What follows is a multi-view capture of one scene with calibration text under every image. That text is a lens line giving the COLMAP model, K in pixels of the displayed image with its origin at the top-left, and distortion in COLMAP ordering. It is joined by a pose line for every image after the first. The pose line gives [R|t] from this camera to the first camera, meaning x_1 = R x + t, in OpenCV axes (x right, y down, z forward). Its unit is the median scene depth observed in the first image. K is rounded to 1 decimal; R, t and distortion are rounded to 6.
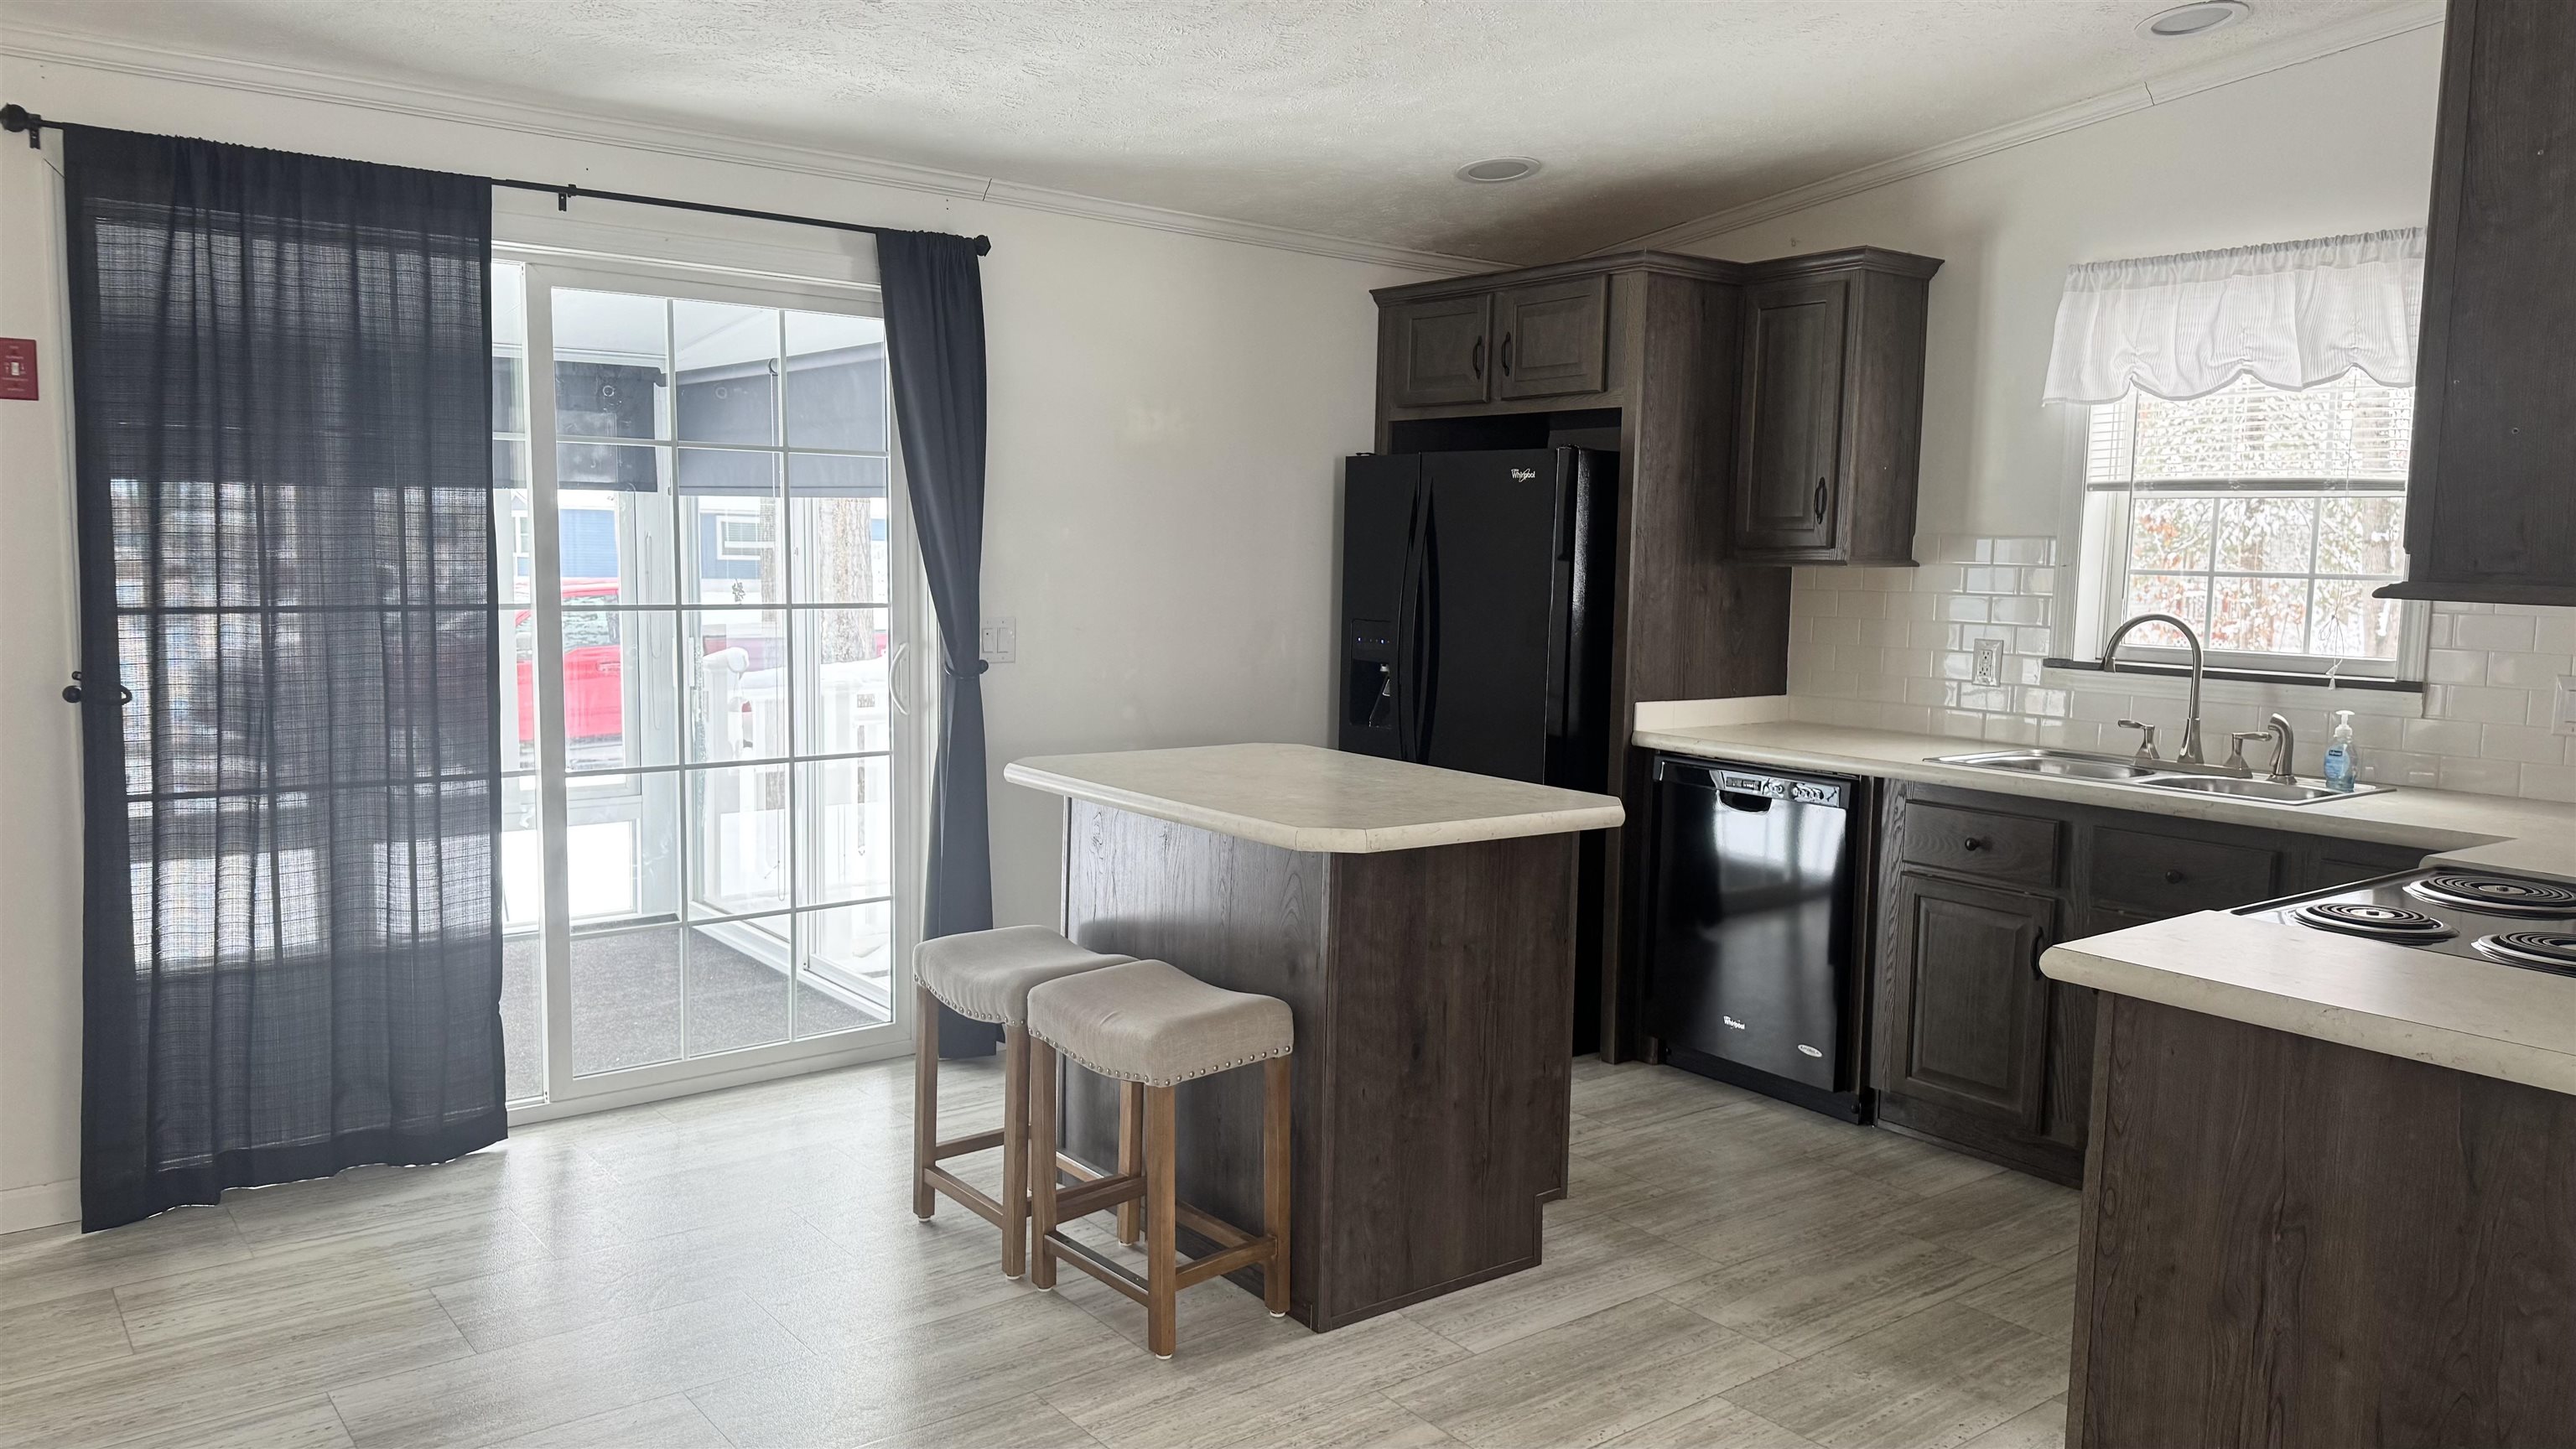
lens RADIAL K [[1802.5, 0, 1261.6], [0, 1802.5, 716.4], [0, 0, 1]] dist [0.068648, -0.087615]
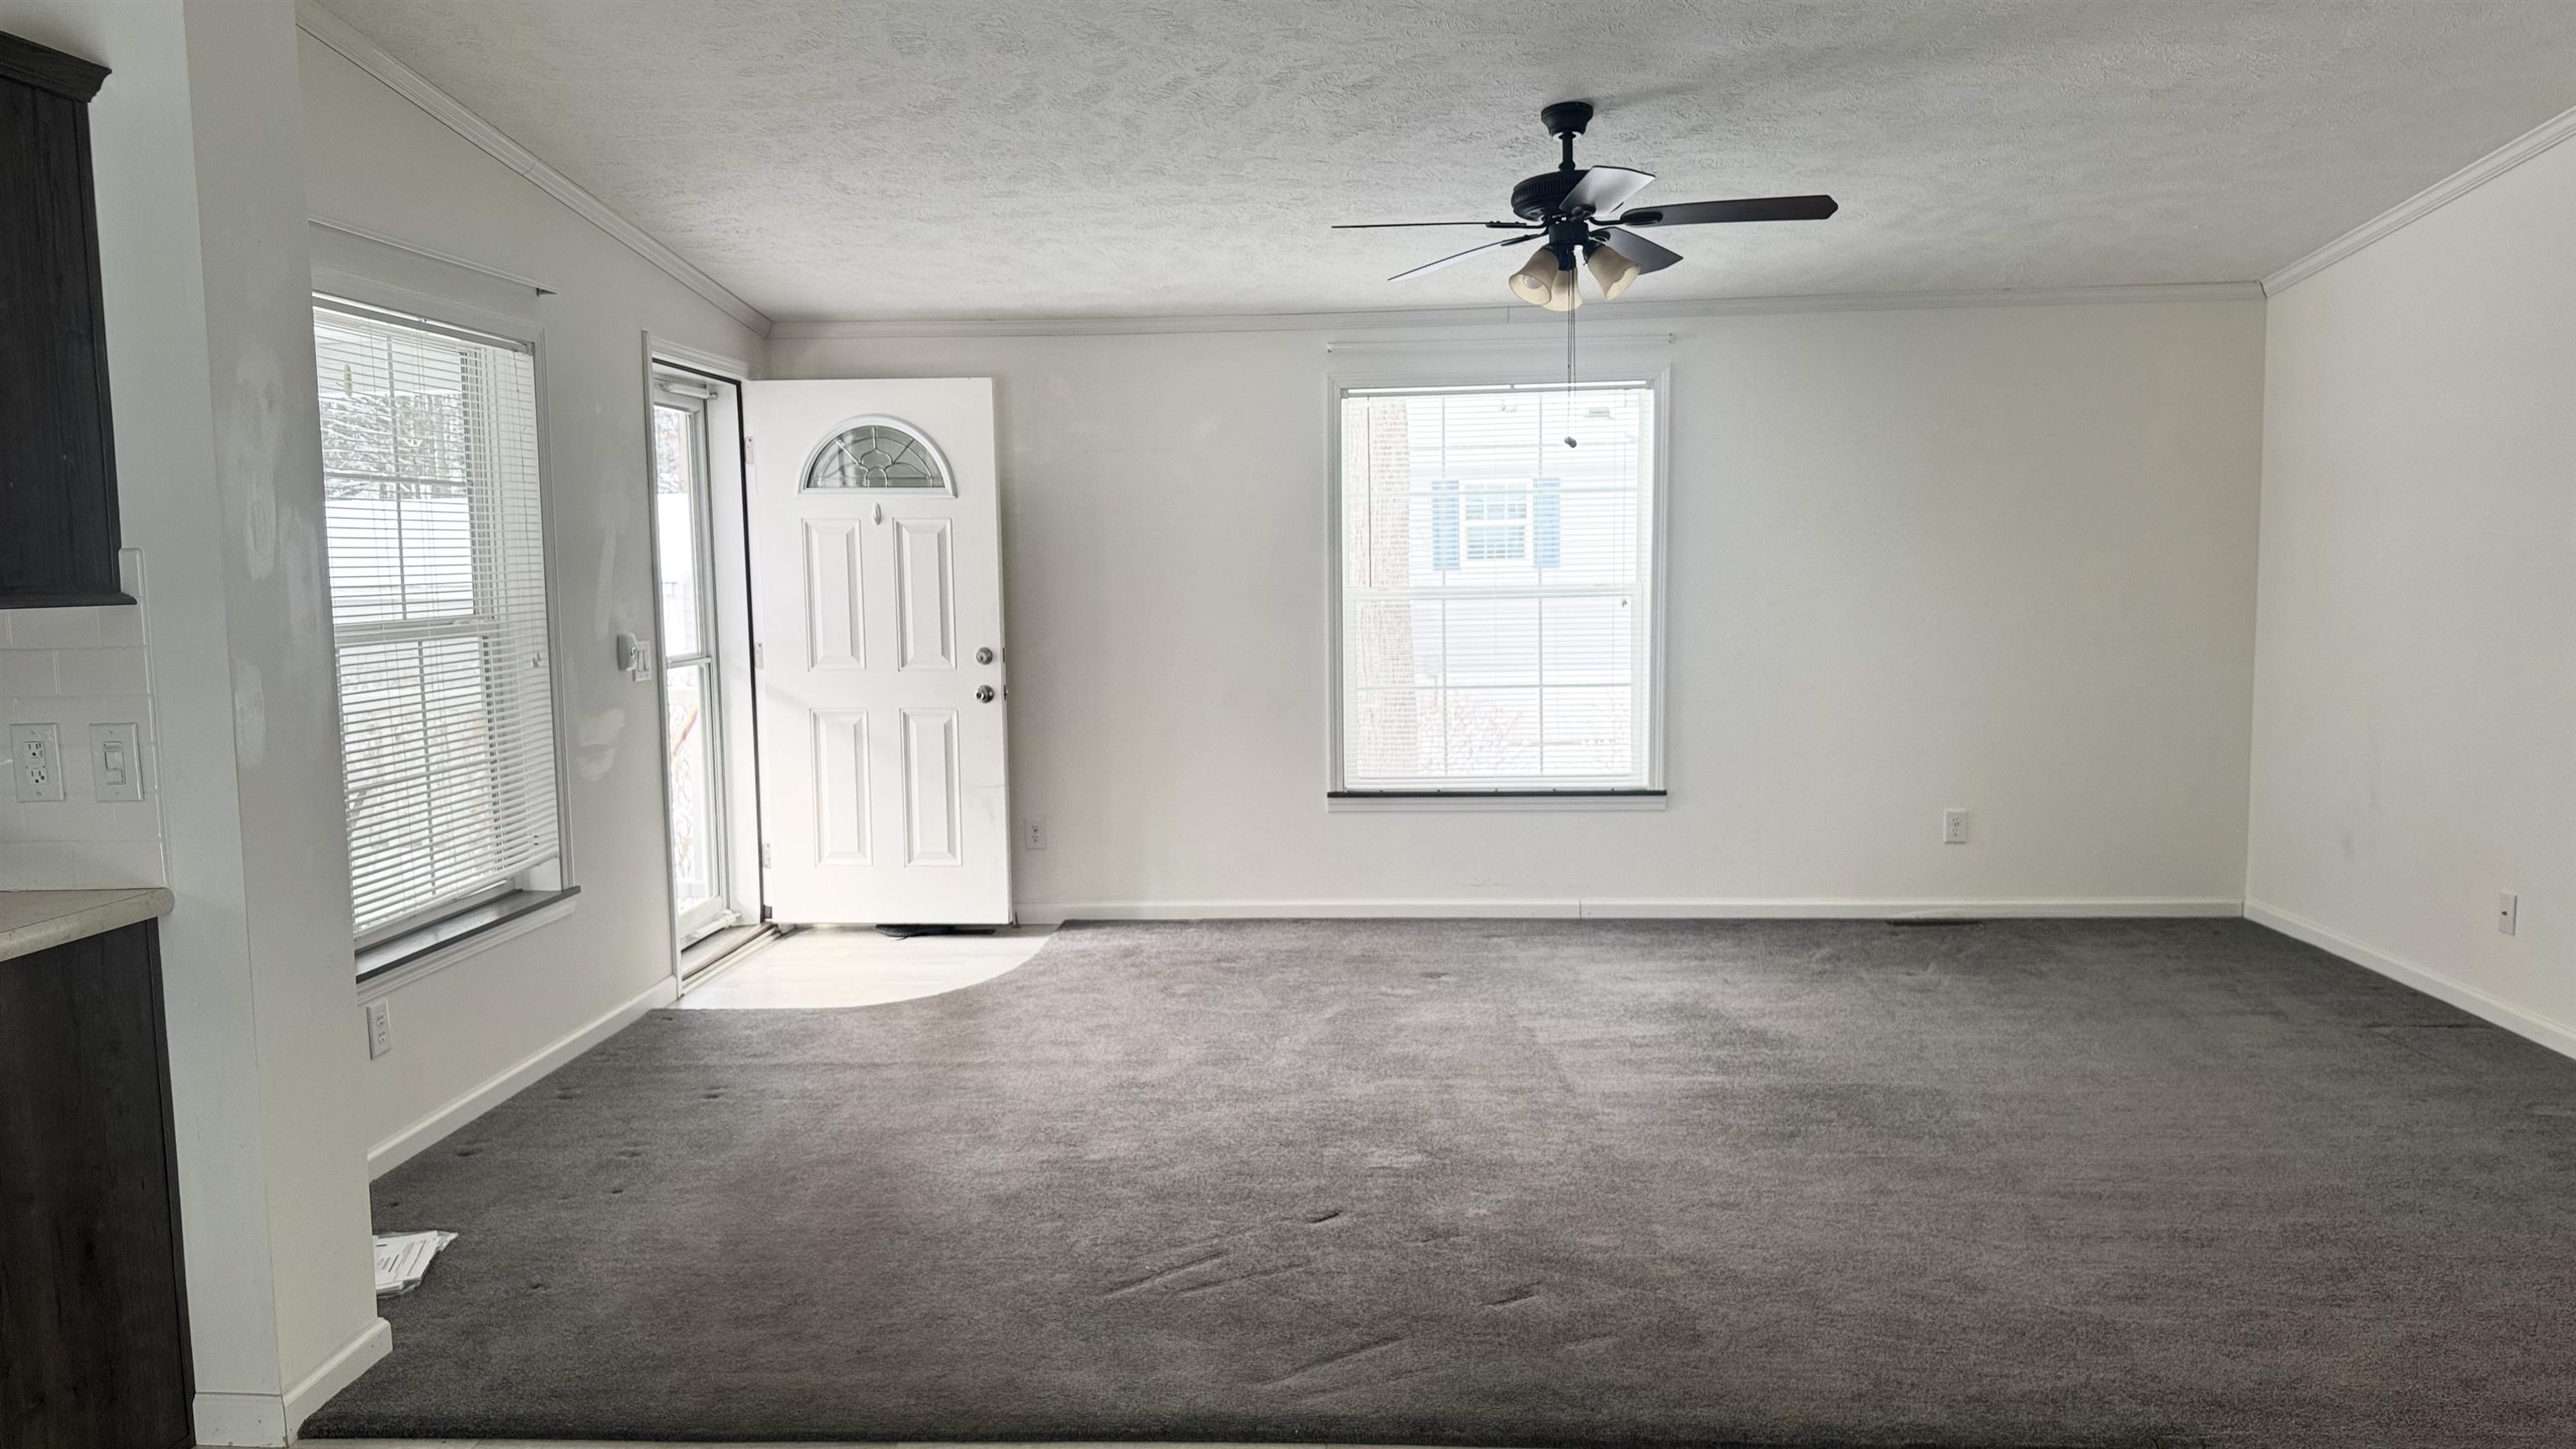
lens RADIAL K [[1802.5, 0, 1284.1], [0, 1802.5, 724.8], [0, 0, 1]] dist [0.068648, -0.087615]
pose [[-0.755550, -0.065391, 0.651820, -0.460165], [0.069876, 0.981284, 0.179439, -0.075555], [-0.651354, 0.181122, -0.736840, 0.678983]]
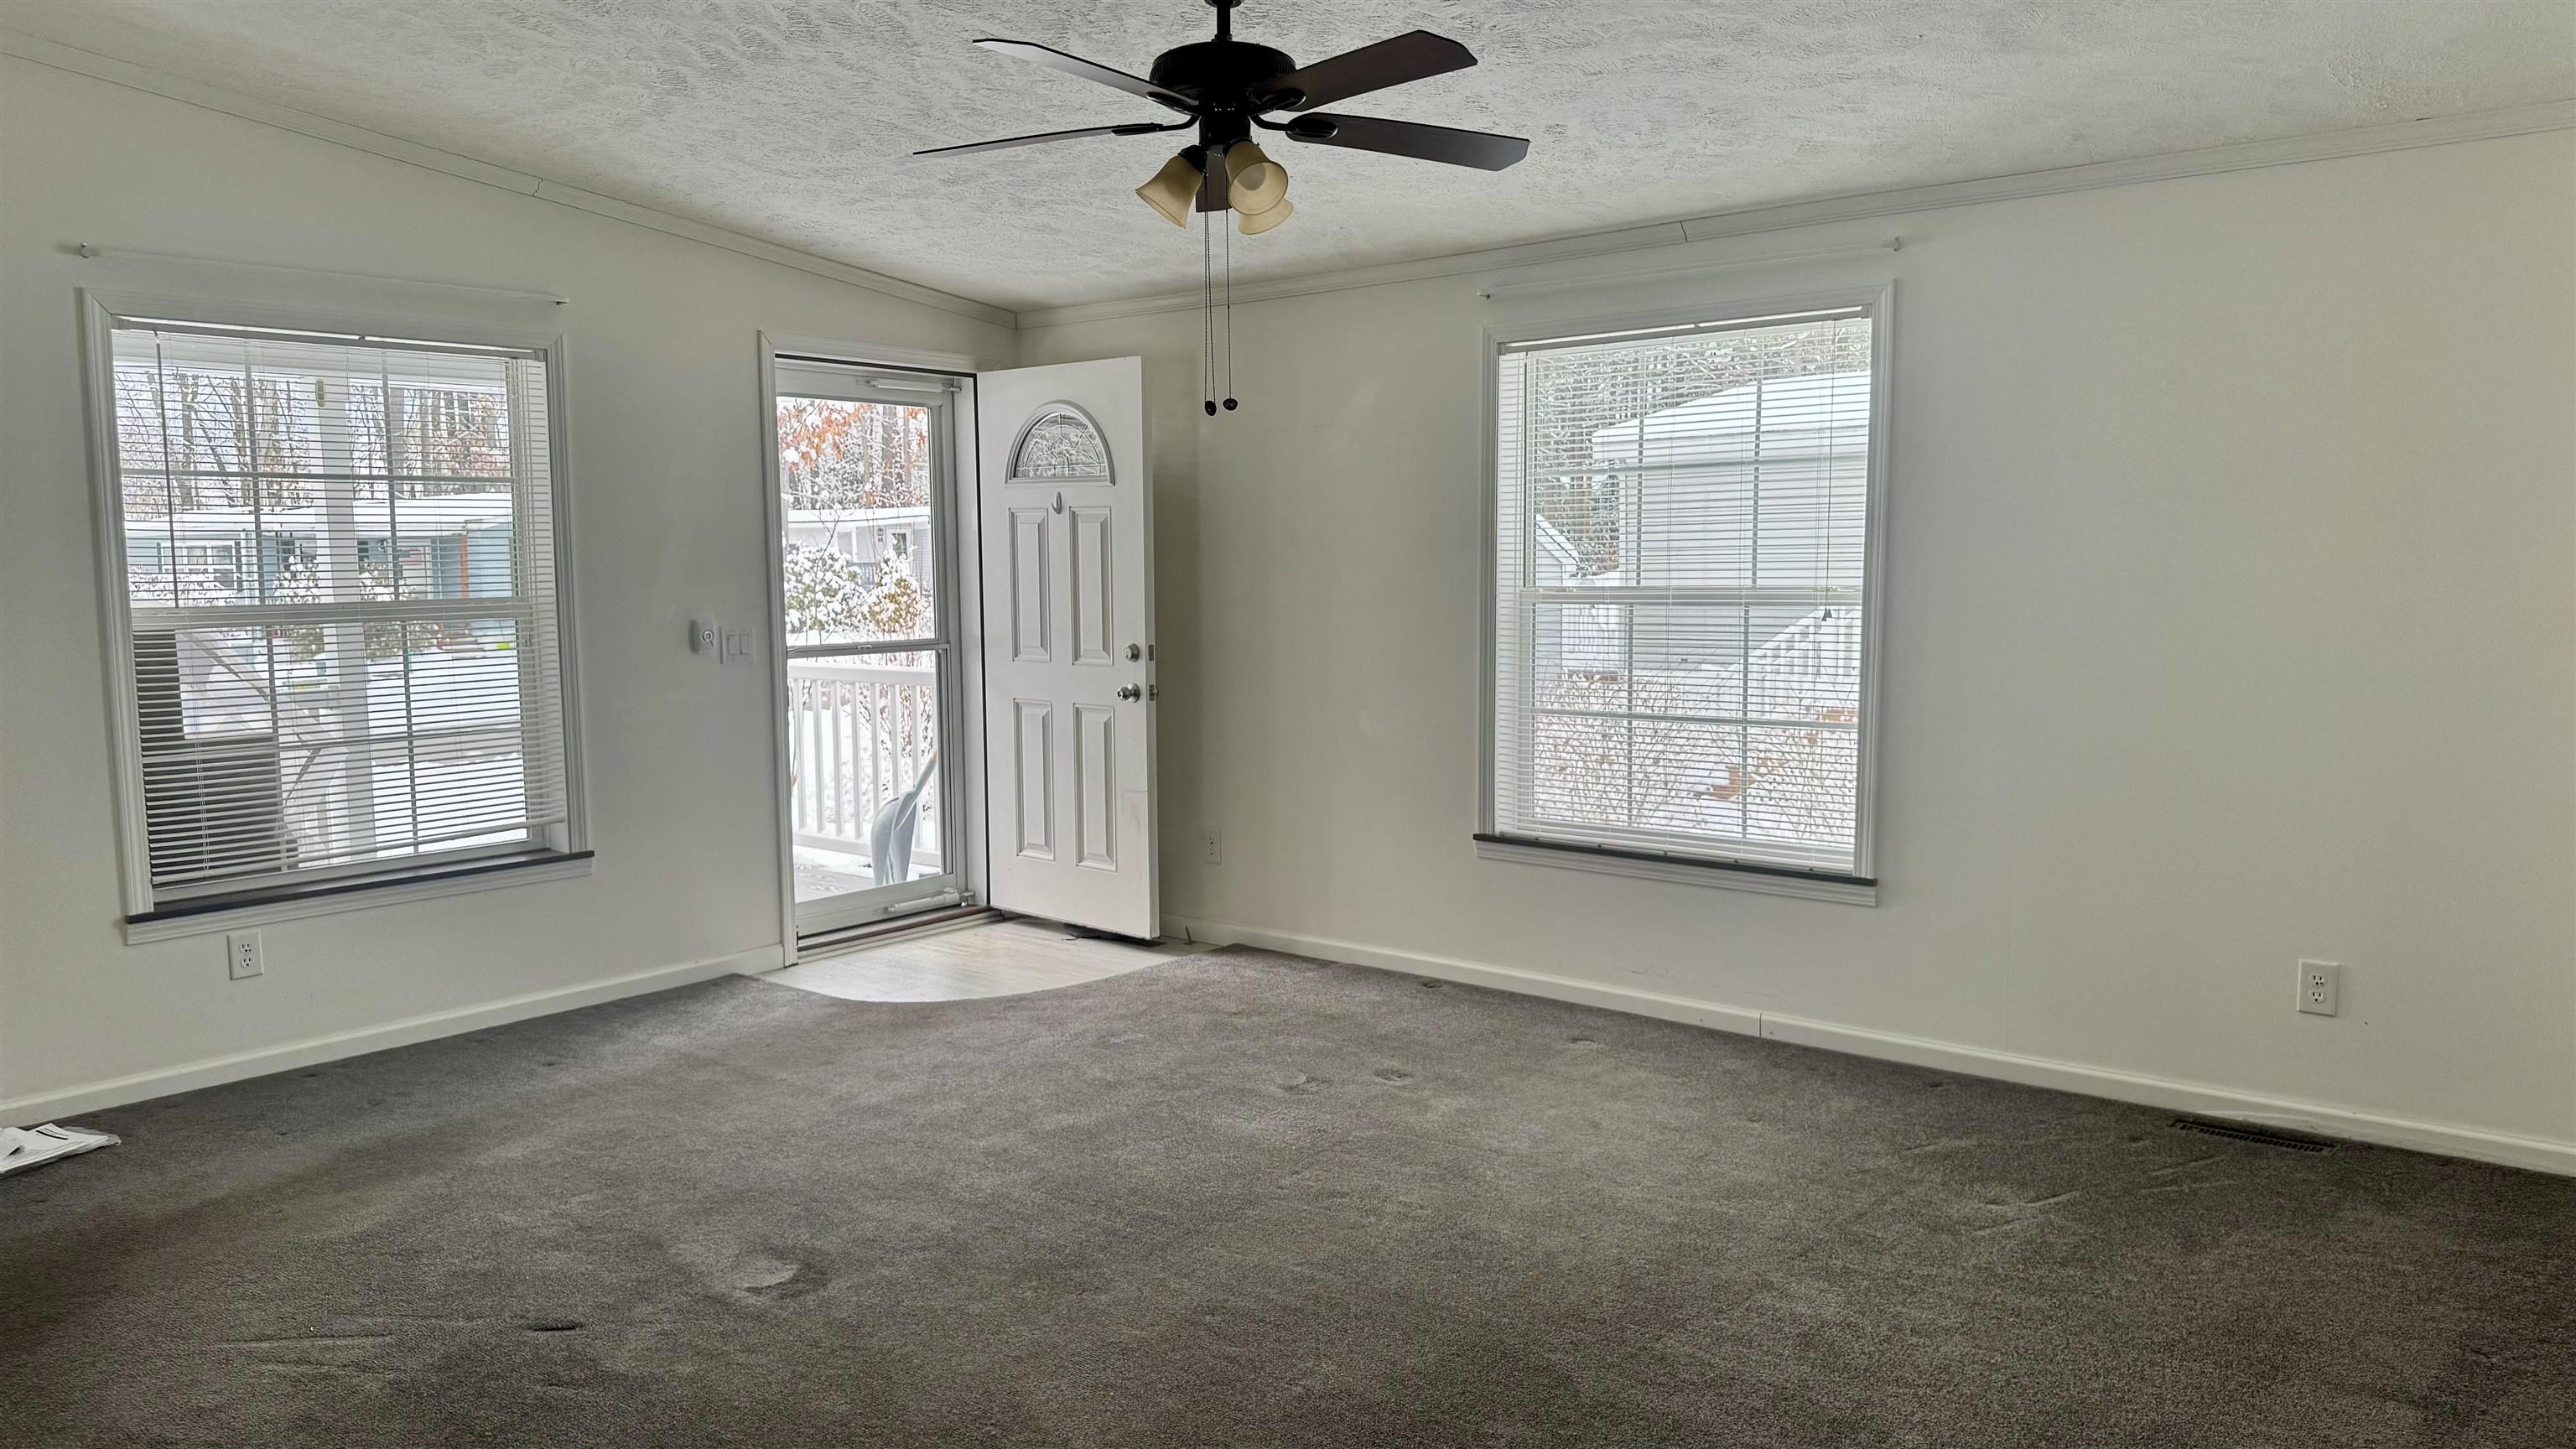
lens RADIAL K [[1802.5, 0, 1261.6], [0, 1802.5, 734.0], [0, 0, 1]] dist [0.068648, -0.087615]
pose [[-0.221030, -0.112205, 0.968791, -0.717601], [0.105852, 0.984731, 0.138201, 0.008997], [-0.969506, 0.133095, -0.205778, -0.182552]]
